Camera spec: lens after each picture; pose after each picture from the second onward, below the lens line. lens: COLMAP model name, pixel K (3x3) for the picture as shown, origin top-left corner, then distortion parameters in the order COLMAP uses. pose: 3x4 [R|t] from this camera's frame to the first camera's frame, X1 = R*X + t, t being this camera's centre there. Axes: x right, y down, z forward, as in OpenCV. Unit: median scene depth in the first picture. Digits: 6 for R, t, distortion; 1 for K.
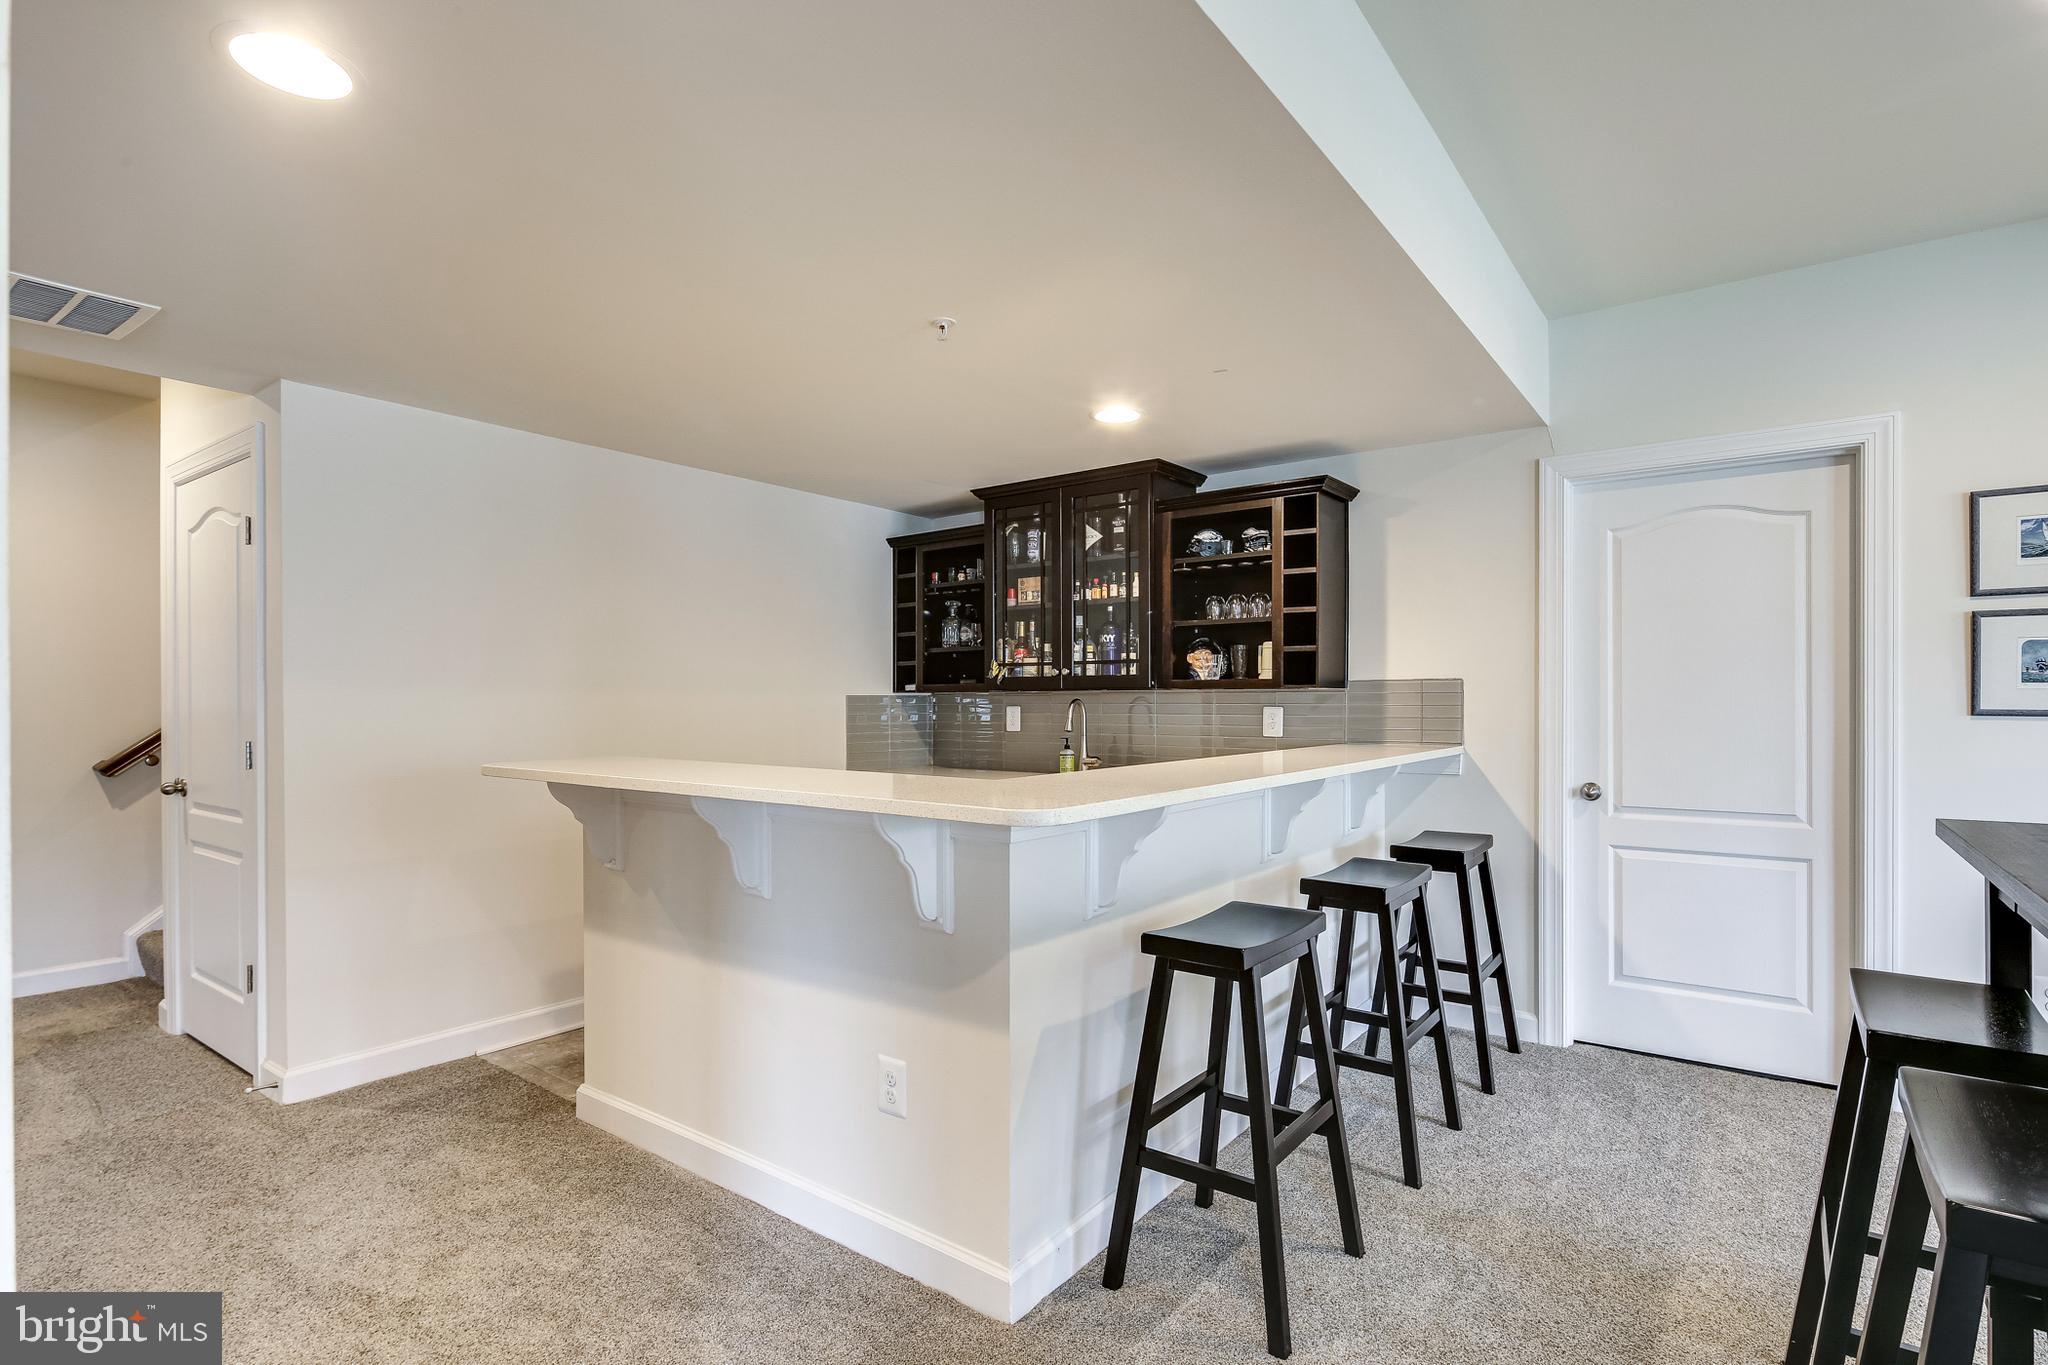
lens RADIAL K [[1000.3, 0, 1024.0], [0, 1000.3, 682.5], [0, 0, 1]] dist [-0.002833, 0.000408]
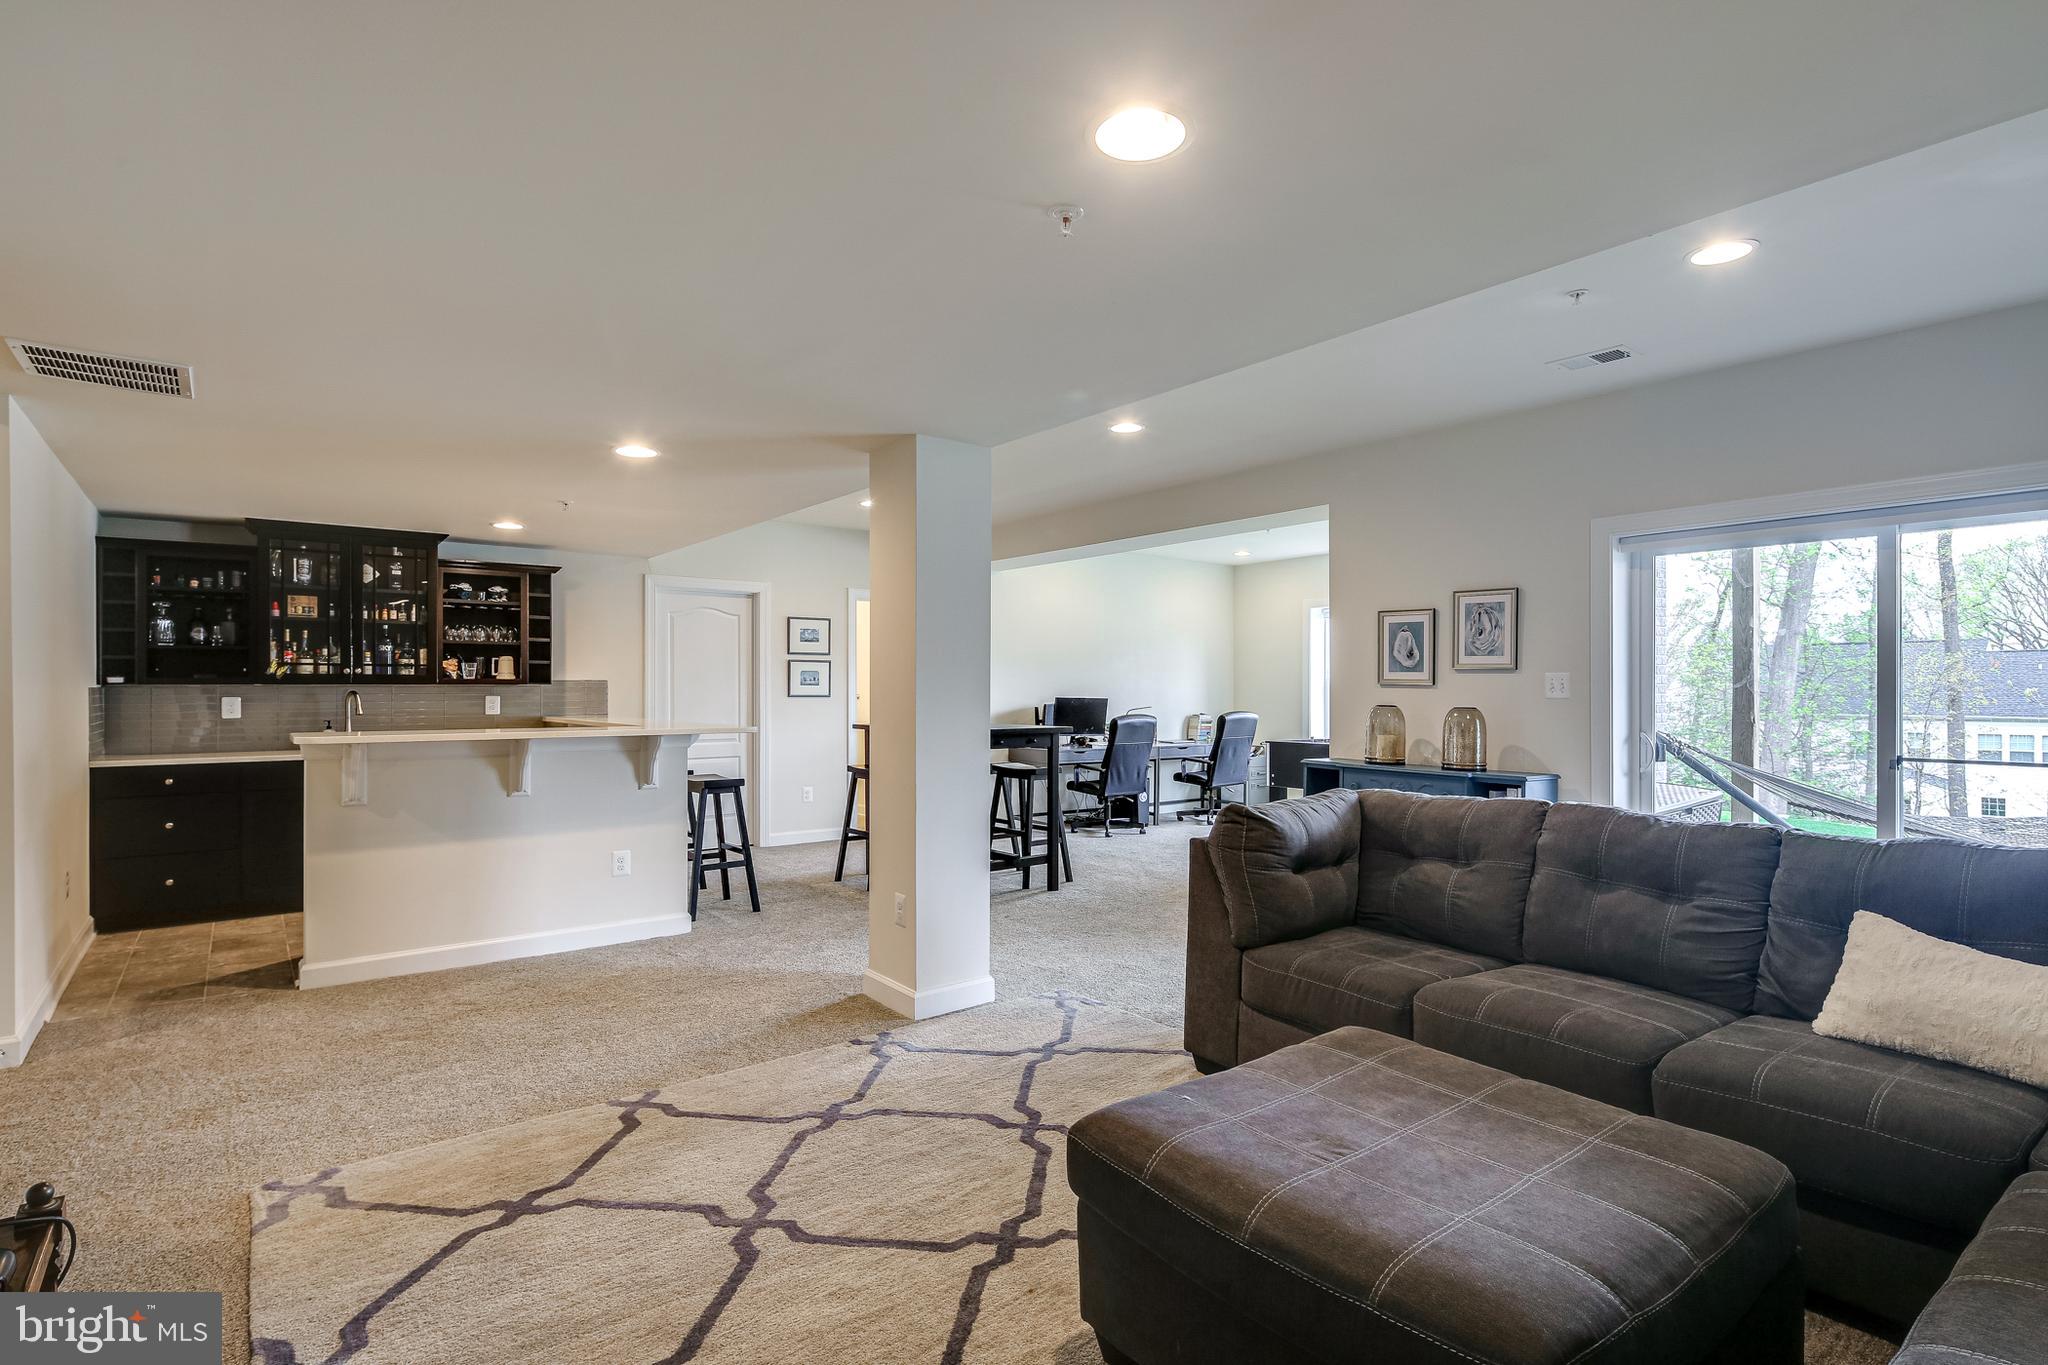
lens RADIAL K [[1000.3, 0, 1024.0], [0, 1000.3, 682.5], [0, 0, 1]] dist [-0.002833, 0.000408]
pose [[0.251465, 0.006786, 0.967843, -1.065551], [-0.017716, 0.999840, -0.002408, -0.008293], [-0.967704, -0.016541, 0.251545, -0.229095]]
